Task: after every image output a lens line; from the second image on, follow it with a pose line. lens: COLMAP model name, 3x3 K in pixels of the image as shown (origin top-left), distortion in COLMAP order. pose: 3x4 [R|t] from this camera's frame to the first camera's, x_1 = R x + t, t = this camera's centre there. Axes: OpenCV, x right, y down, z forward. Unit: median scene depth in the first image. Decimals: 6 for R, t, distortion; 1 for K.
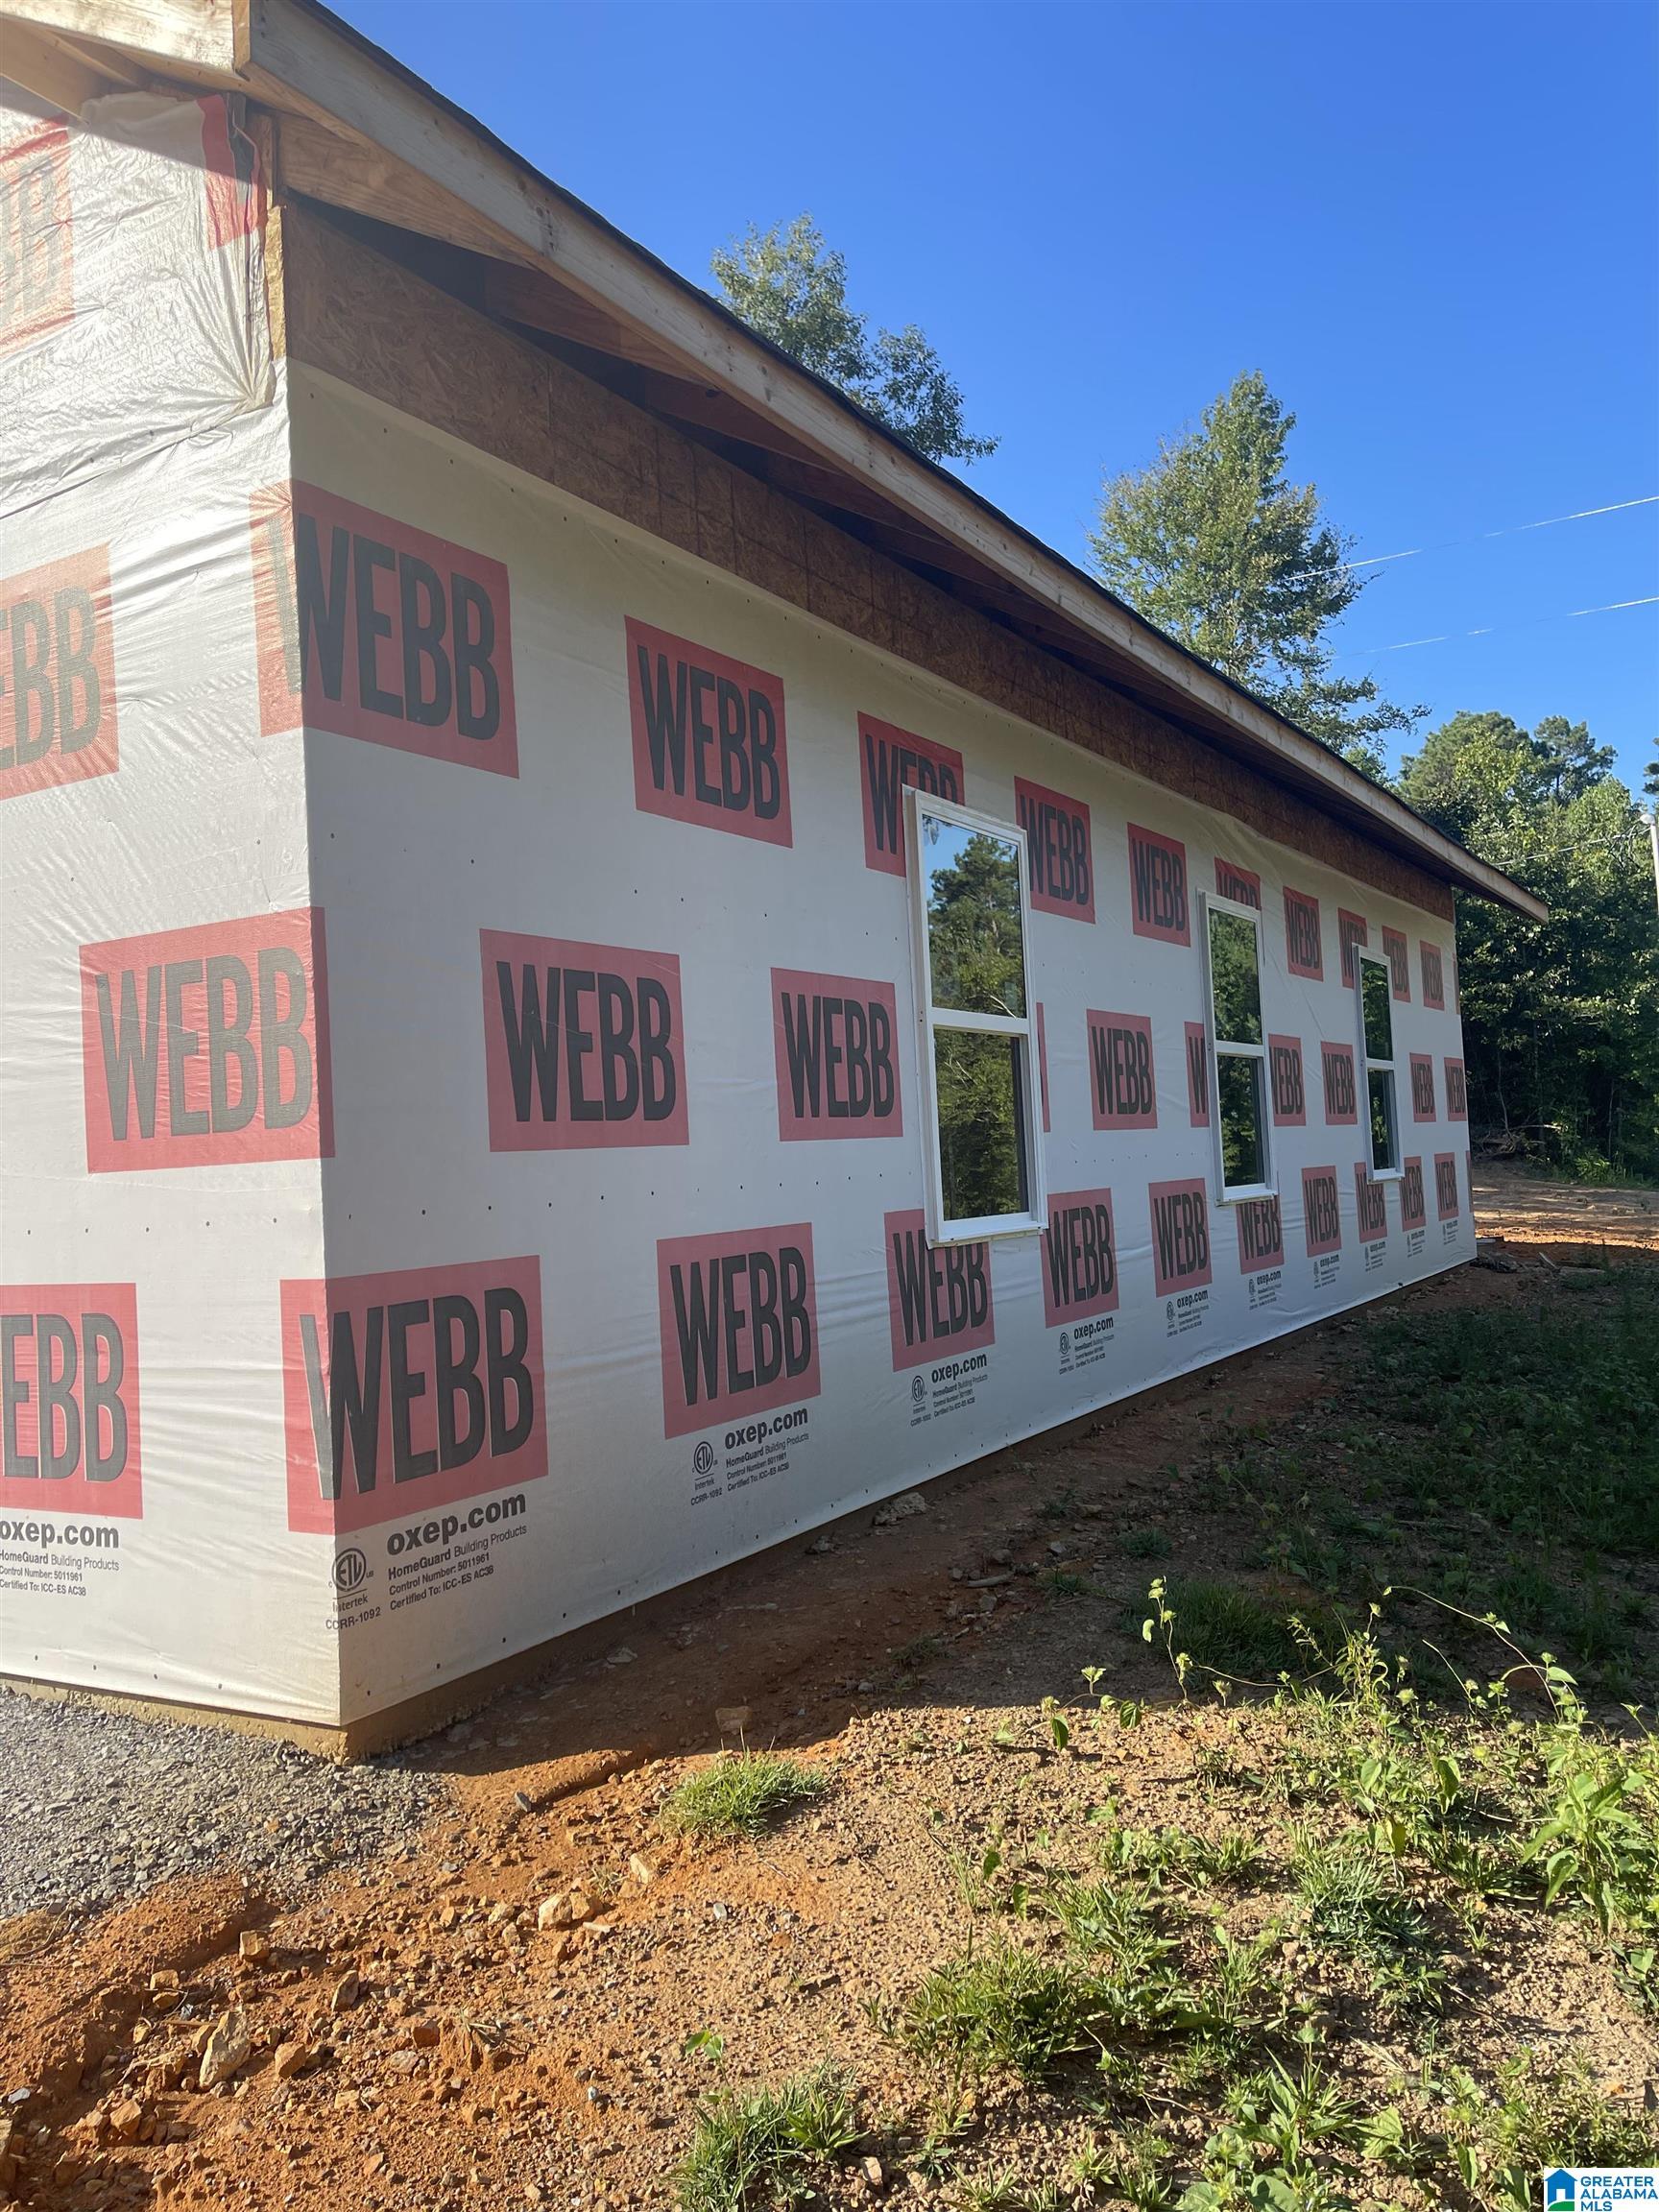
lens RADIAL K [[1705.6, 0, 863.3], [0, 1705.6, 1118.7], [0, 0, 1]] dist [0.011110, 0.000194]
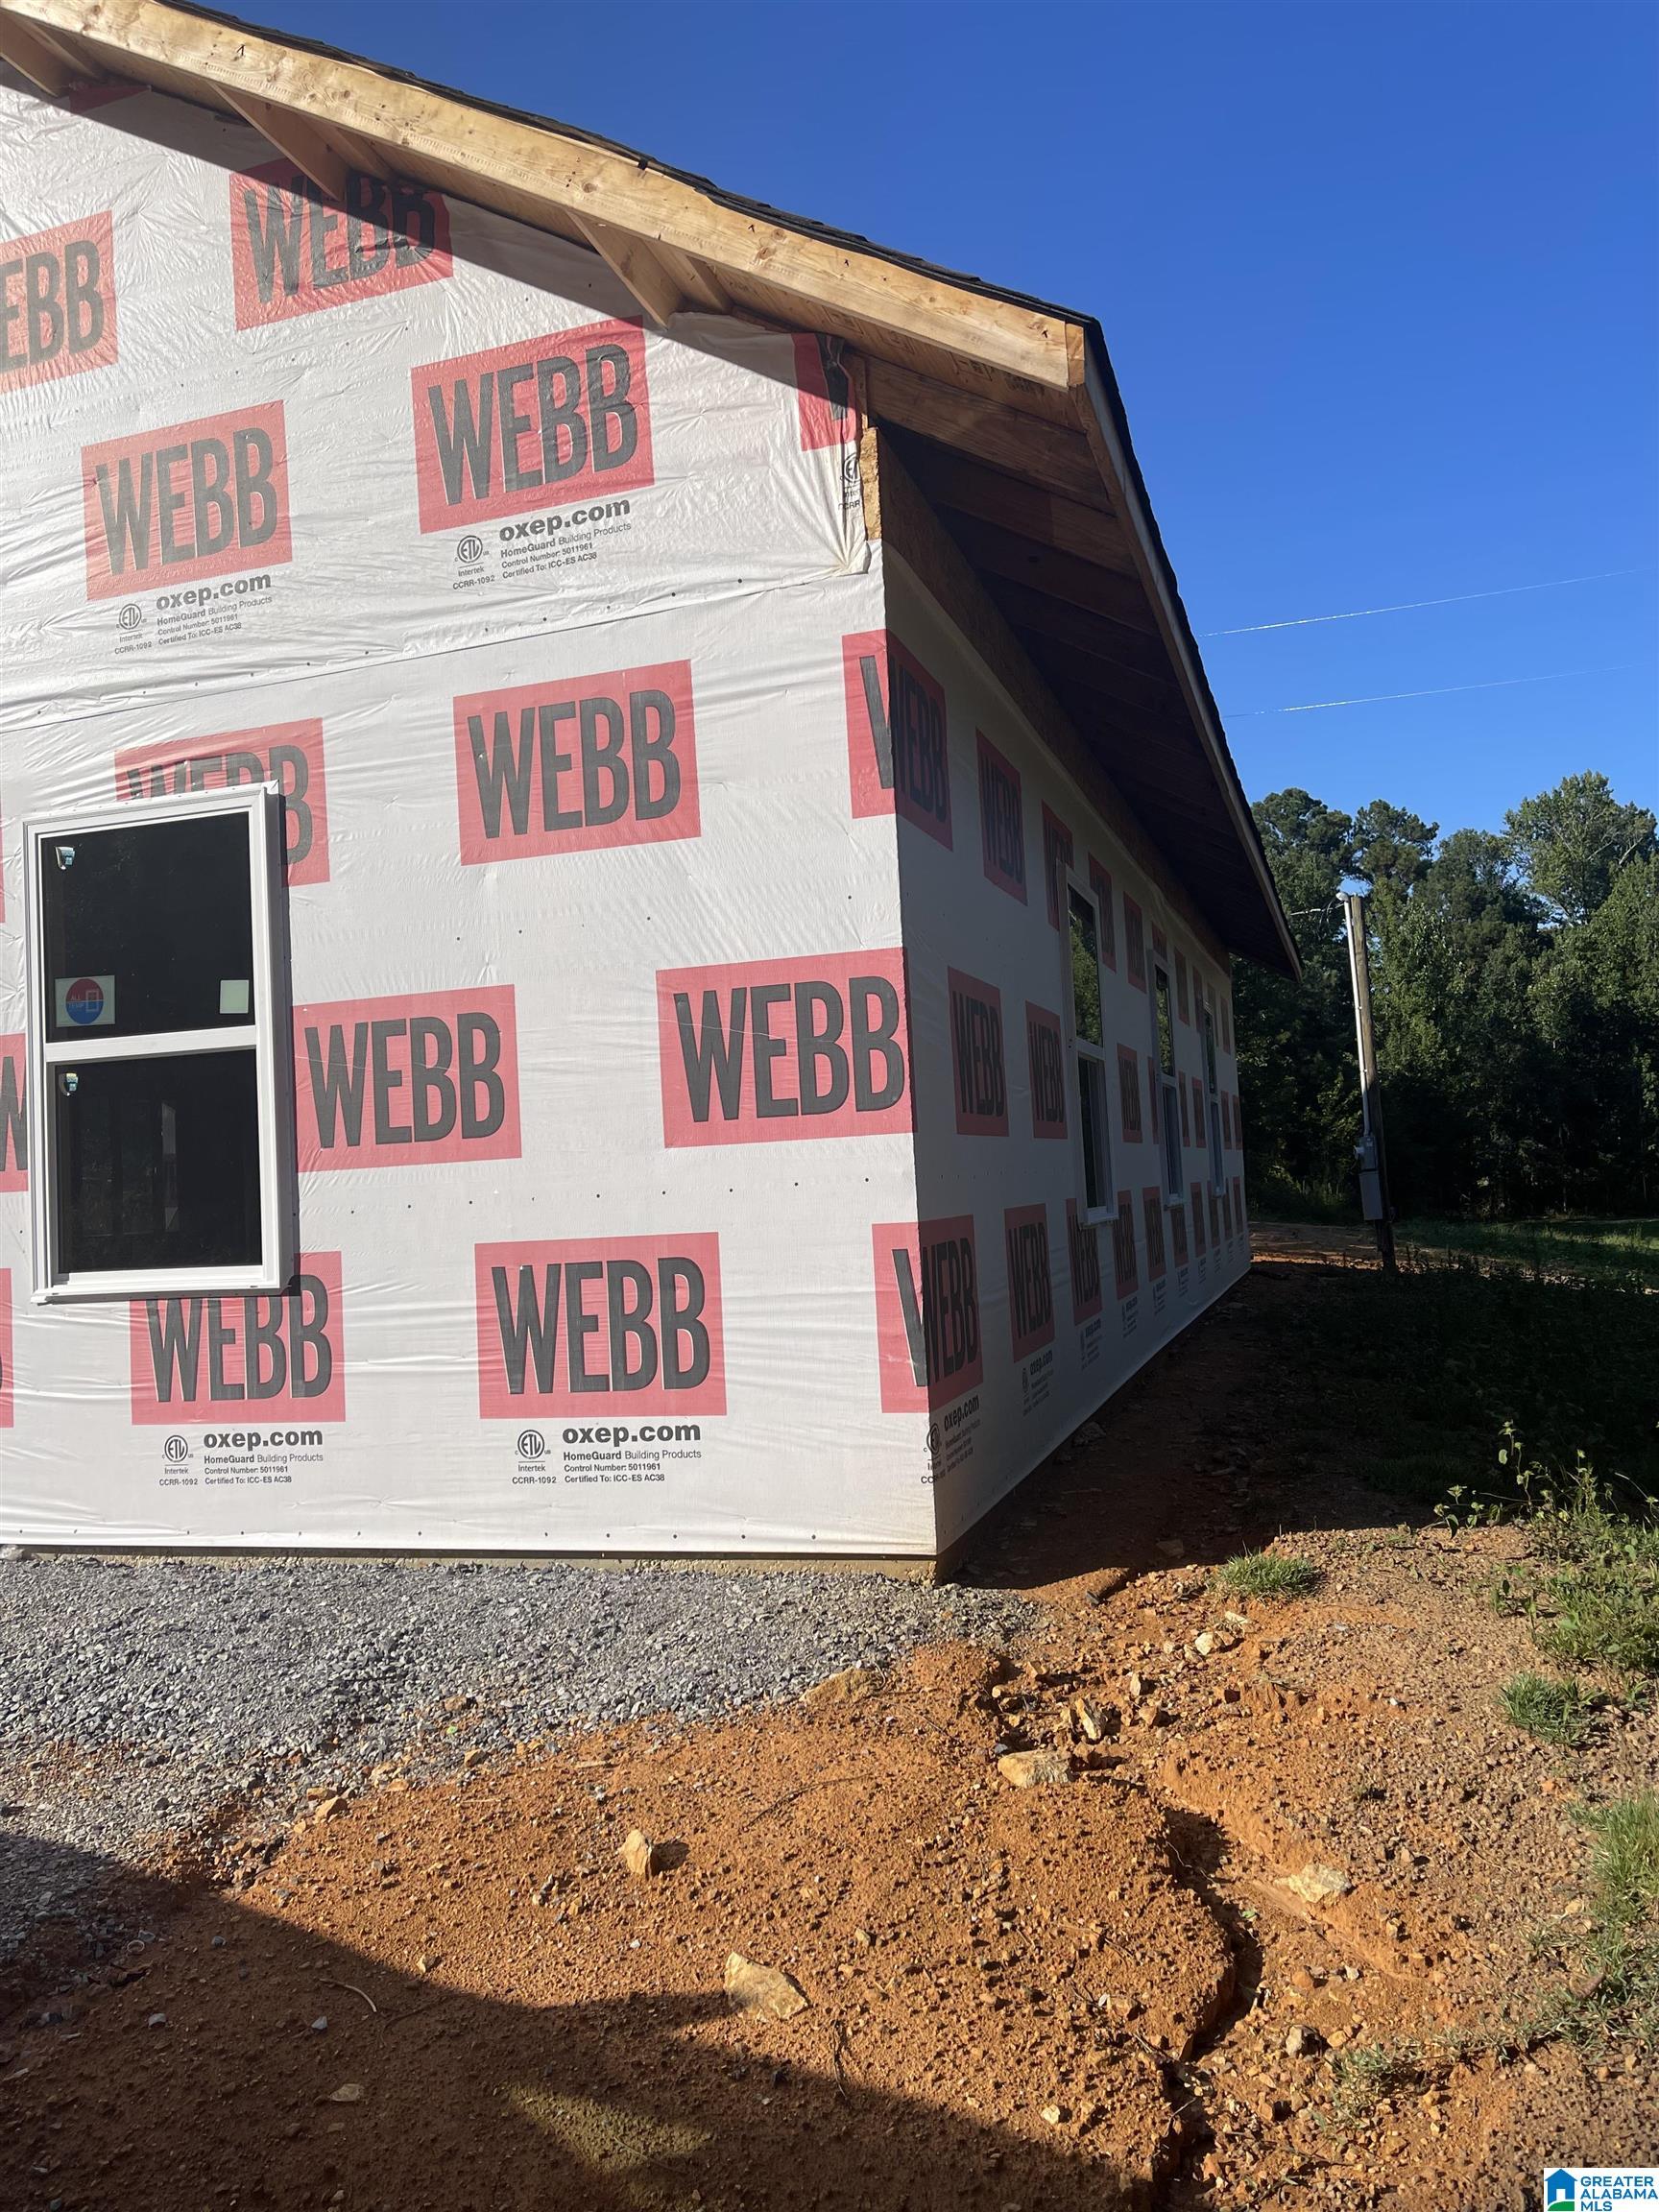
lens RADIAL K [[1711.9, 0, 838.8], [0, 1711.9, 1104.8], [0, 0, 1]] dist [0.100153, -0.230660]
pose [[0.976647, 0.008591, 0.214678, -0.617041], [-0.002281, 0.999558, -0.029627, 0.038216], [-0.214838, 0.028445, 0.976235, -0.288465]]
